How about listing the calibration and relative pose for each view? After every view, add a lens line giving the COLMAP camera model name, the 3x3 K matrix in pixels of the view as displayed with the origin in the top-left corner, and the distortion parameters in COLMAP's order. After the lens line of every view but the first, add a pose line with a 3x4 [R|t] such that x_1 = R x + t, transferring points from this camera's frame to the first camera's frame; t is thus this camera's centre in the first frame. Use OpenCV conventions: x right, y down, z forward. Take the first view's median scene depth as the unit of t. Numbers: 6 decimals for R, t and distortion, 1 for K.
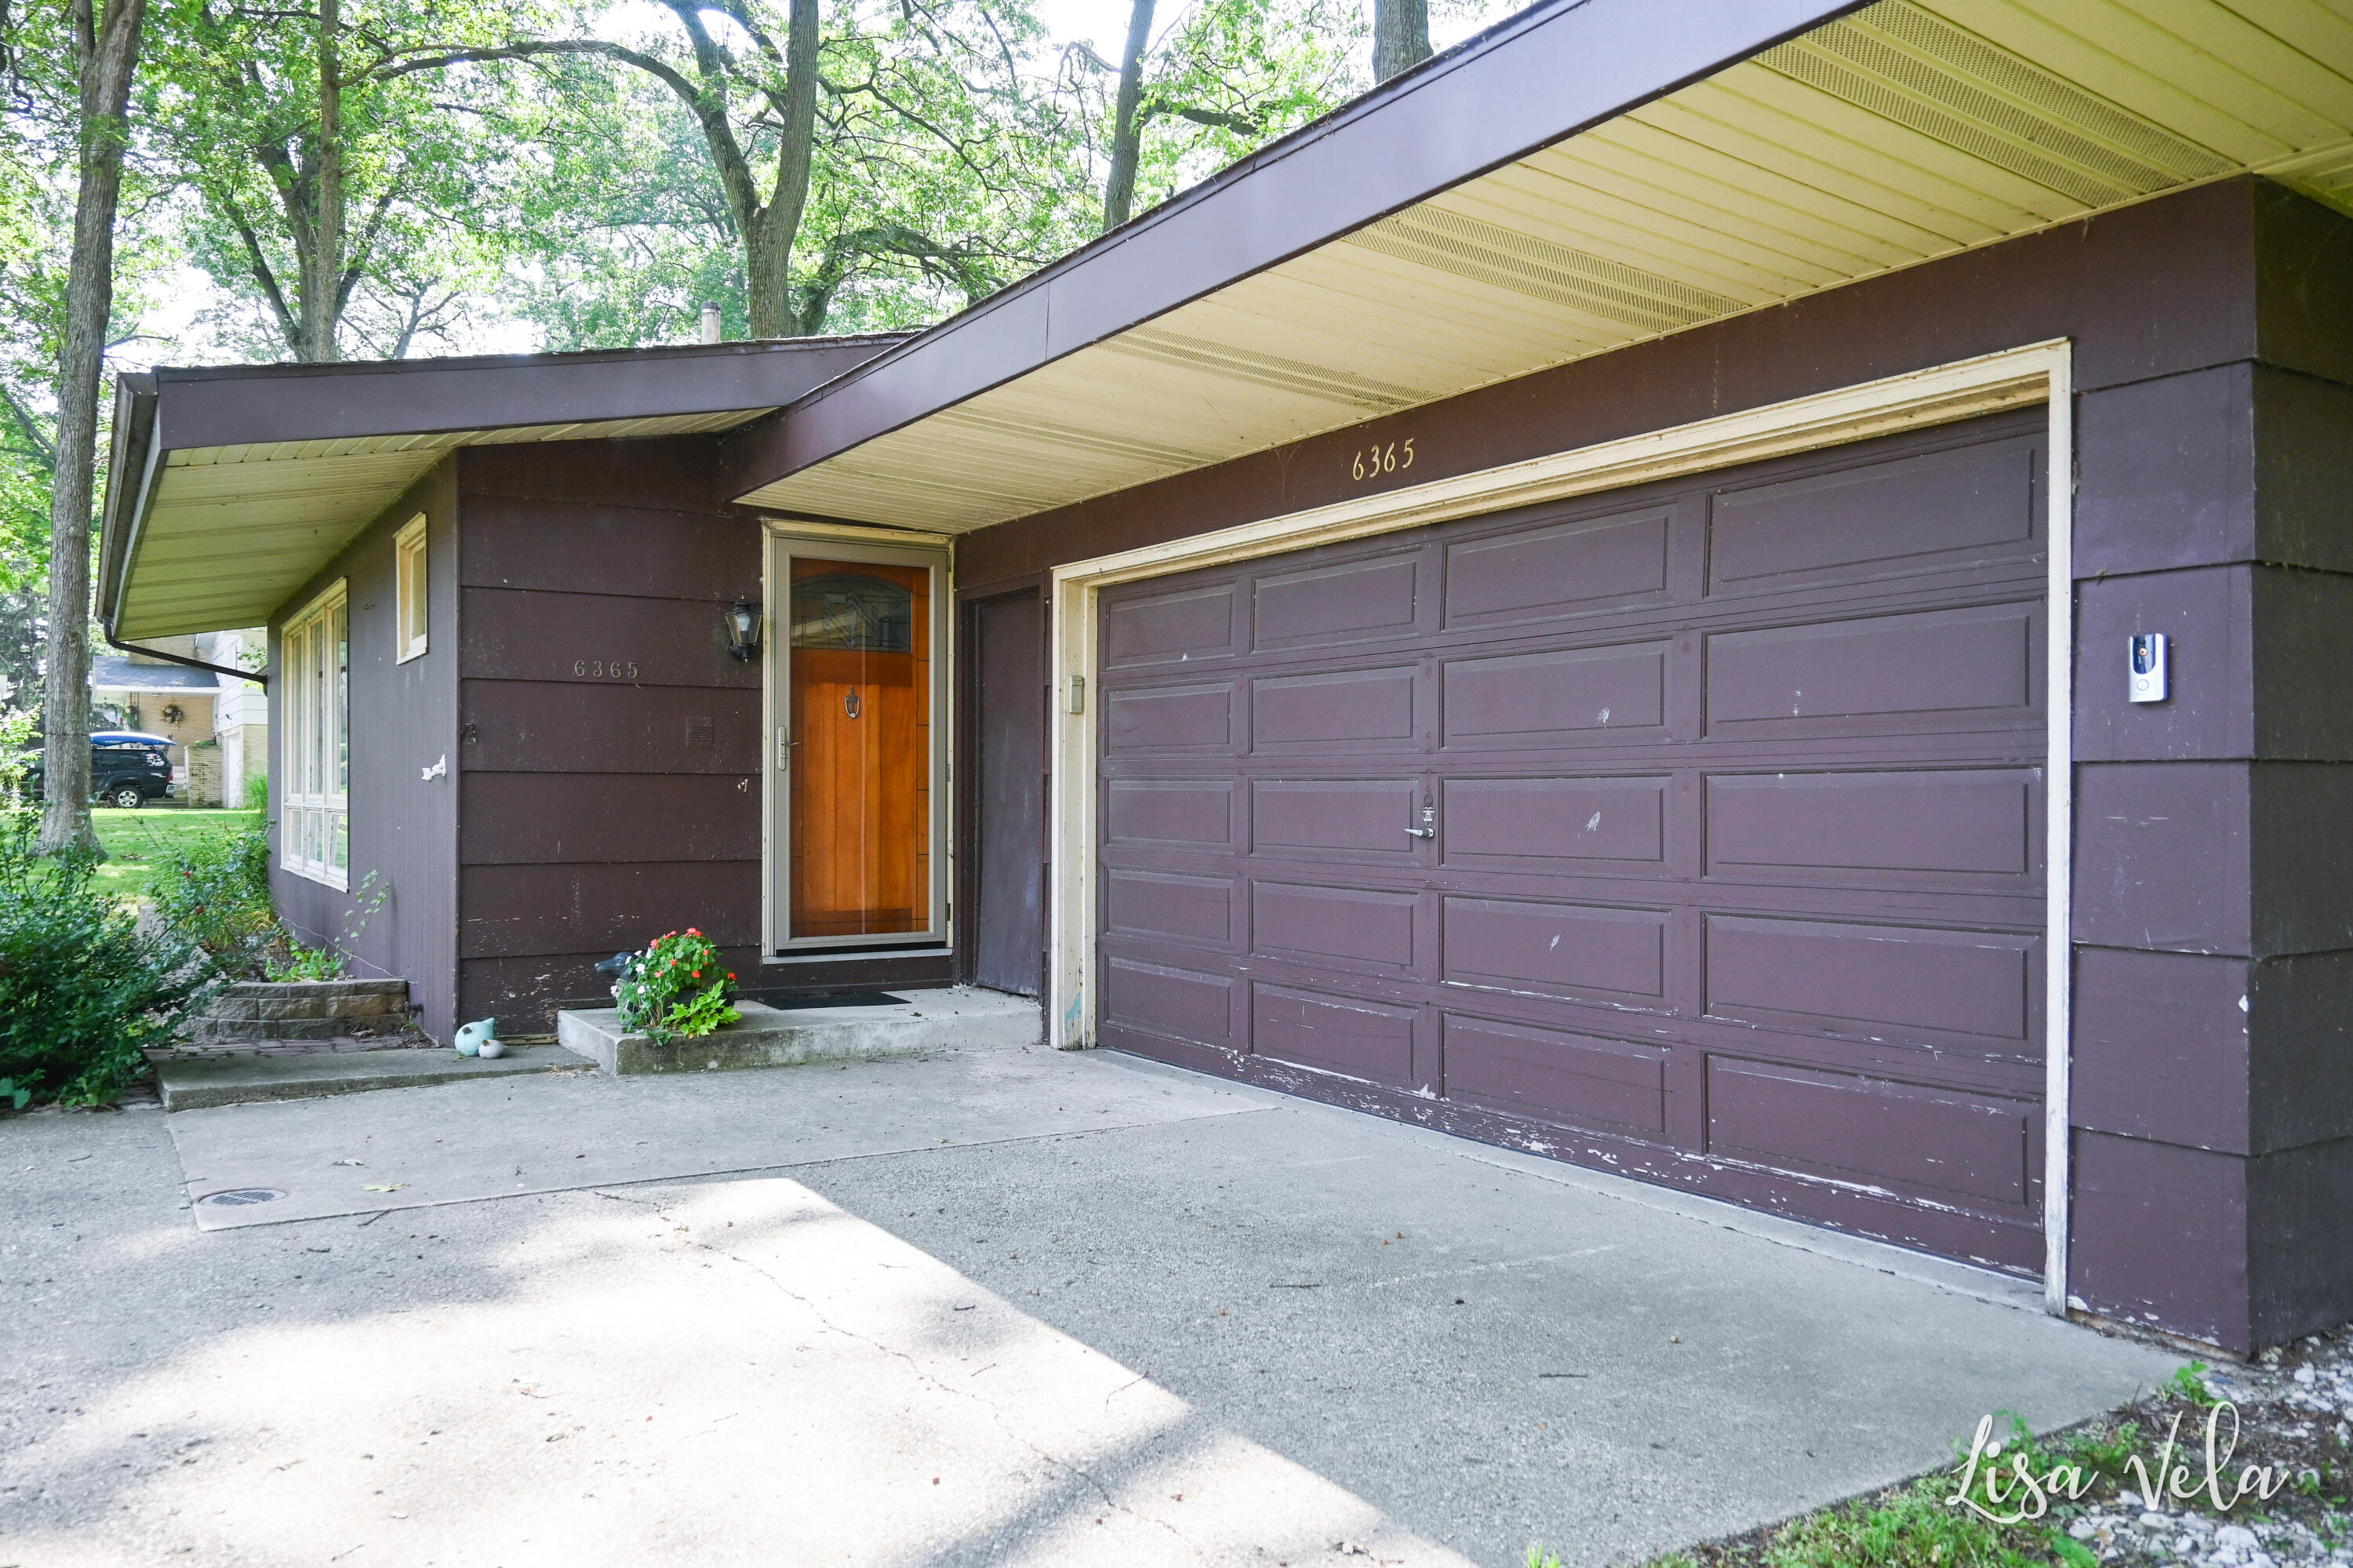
lens RADIAL K [[1699.5, 0, 1175.3], [0, 1699.5, 811.0], [0, 0, 1]] dist [0.001591, -0.002085]
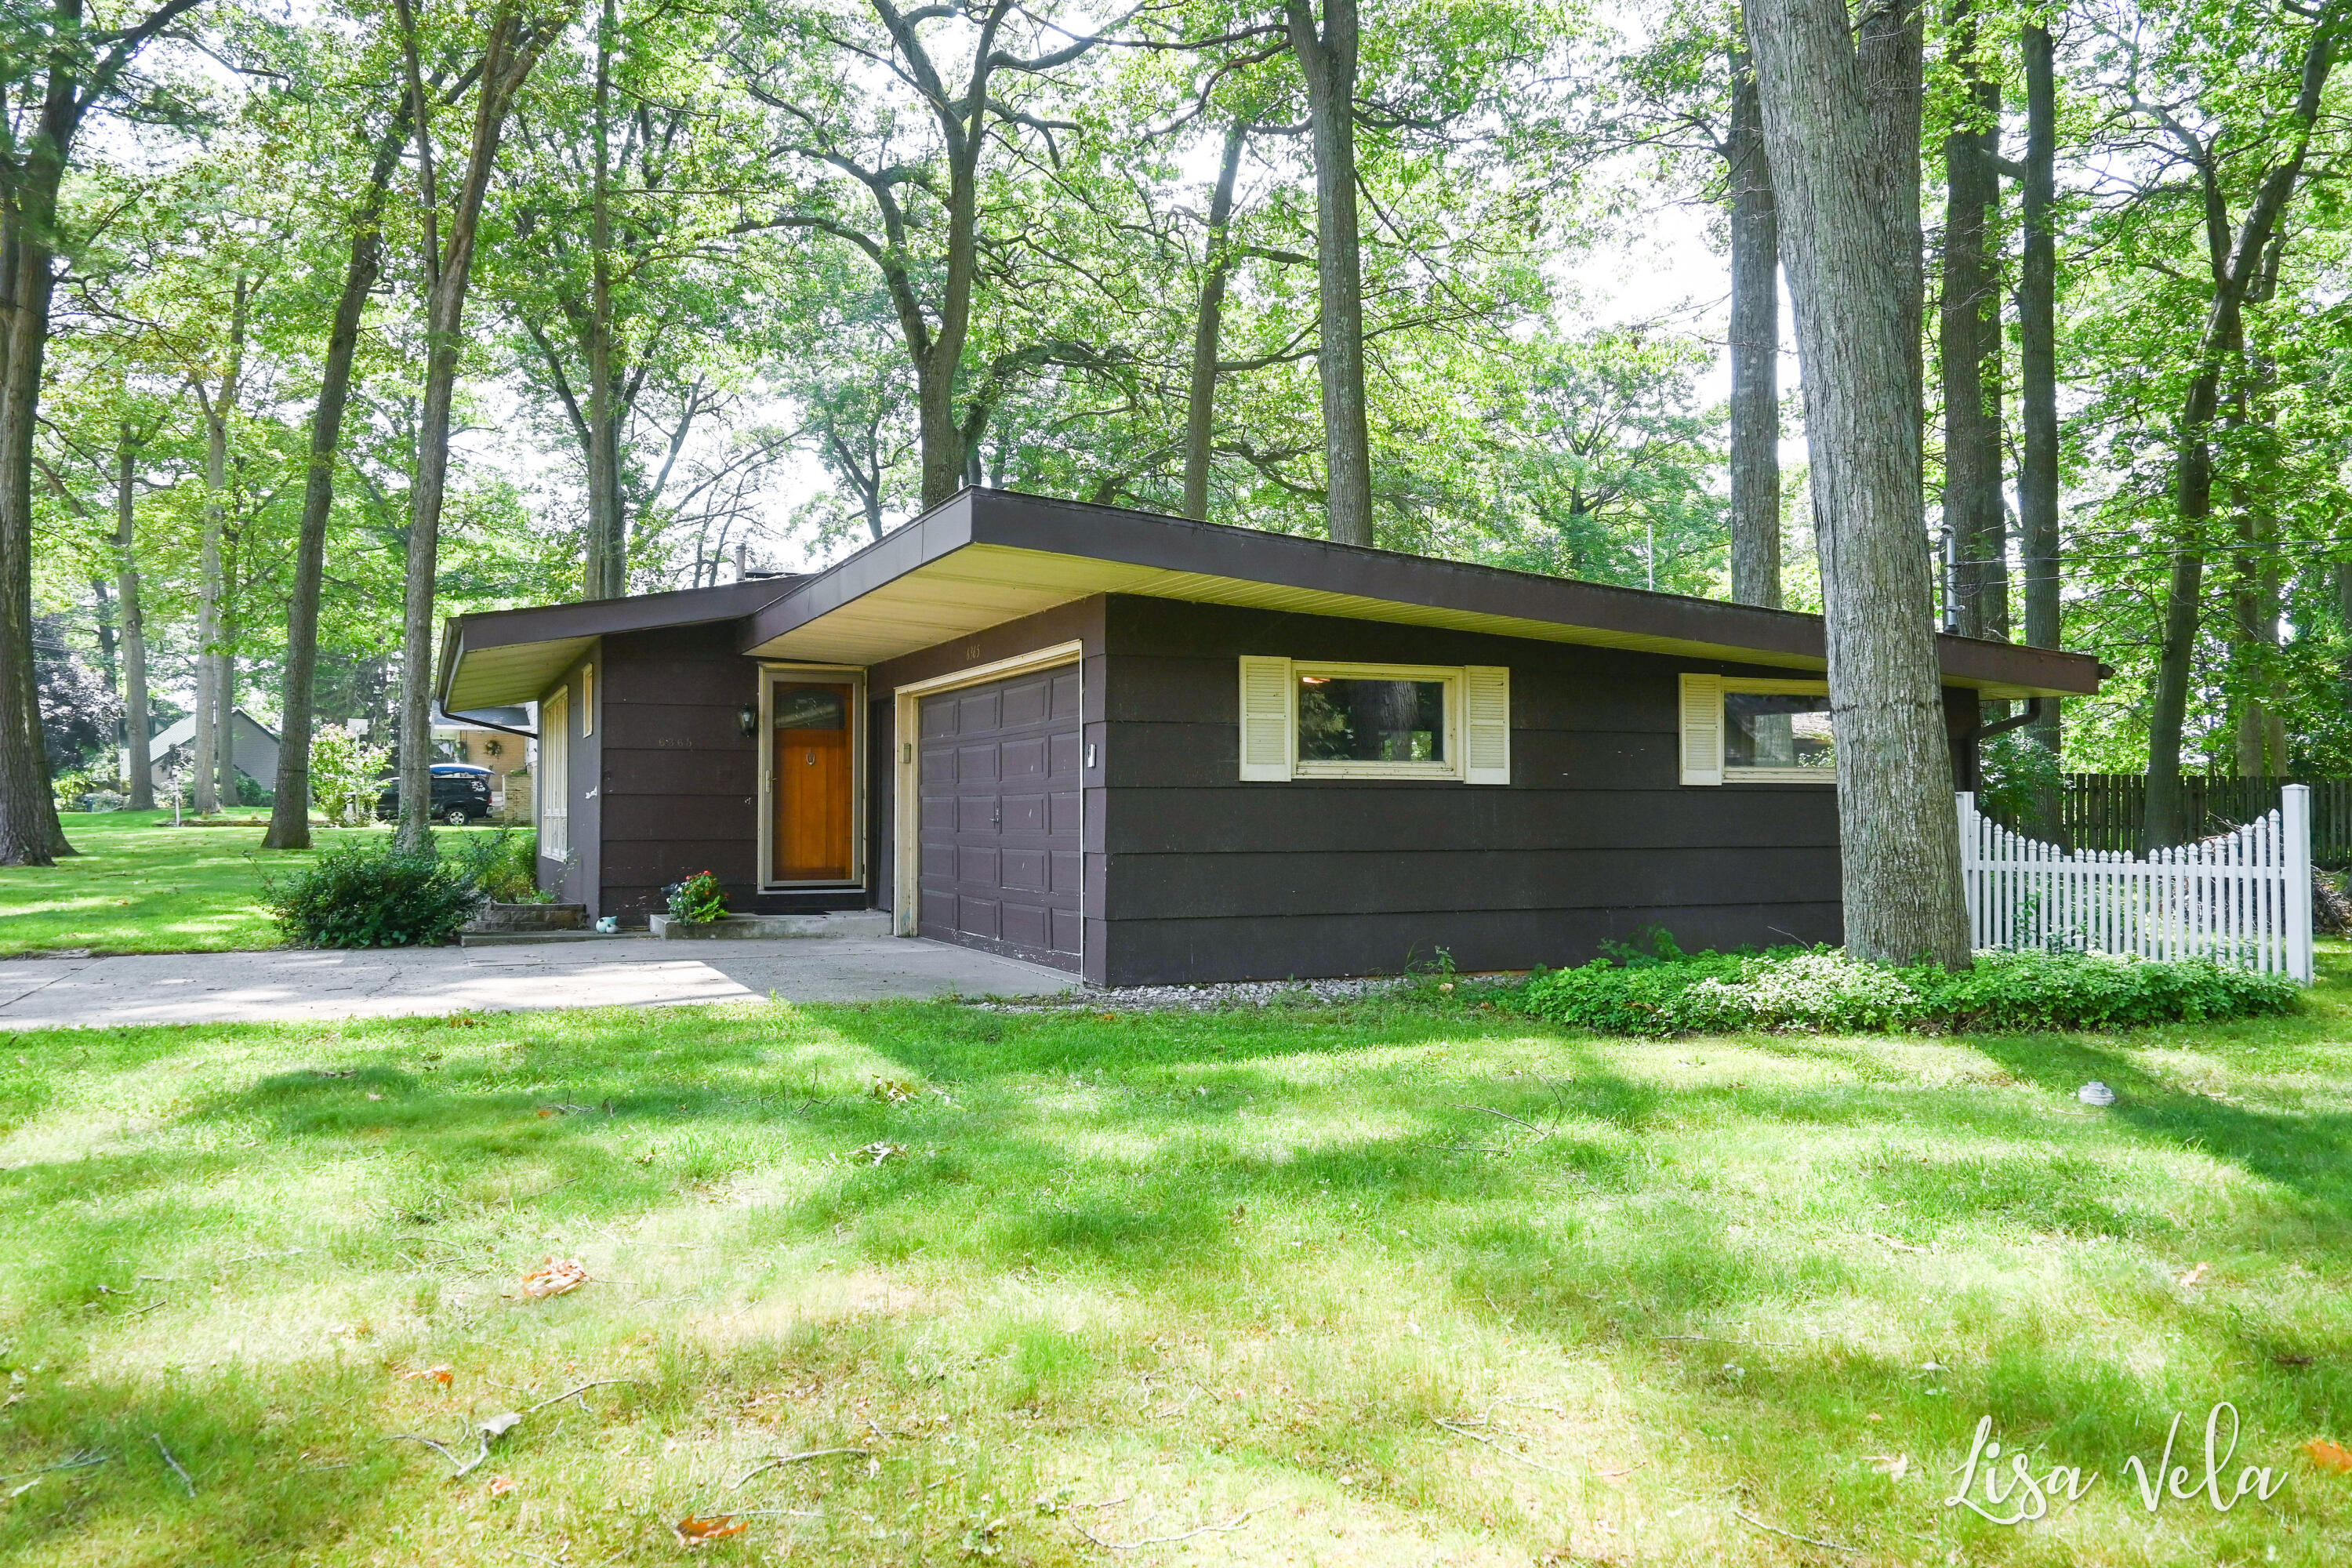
lens RADIAL K [[1612.6, 0, 1189.1], [0, 1612.6, 785.3], [0, 0, 1]] dist [-0.001413, -0.001279]
pose [[0.991921, -0.005986, -0.126719, 0.443182], [0.002536, 0.999622, -0.027370, 0.017205], [0.126835, 0.026828, 0.991561, -0.700826]]
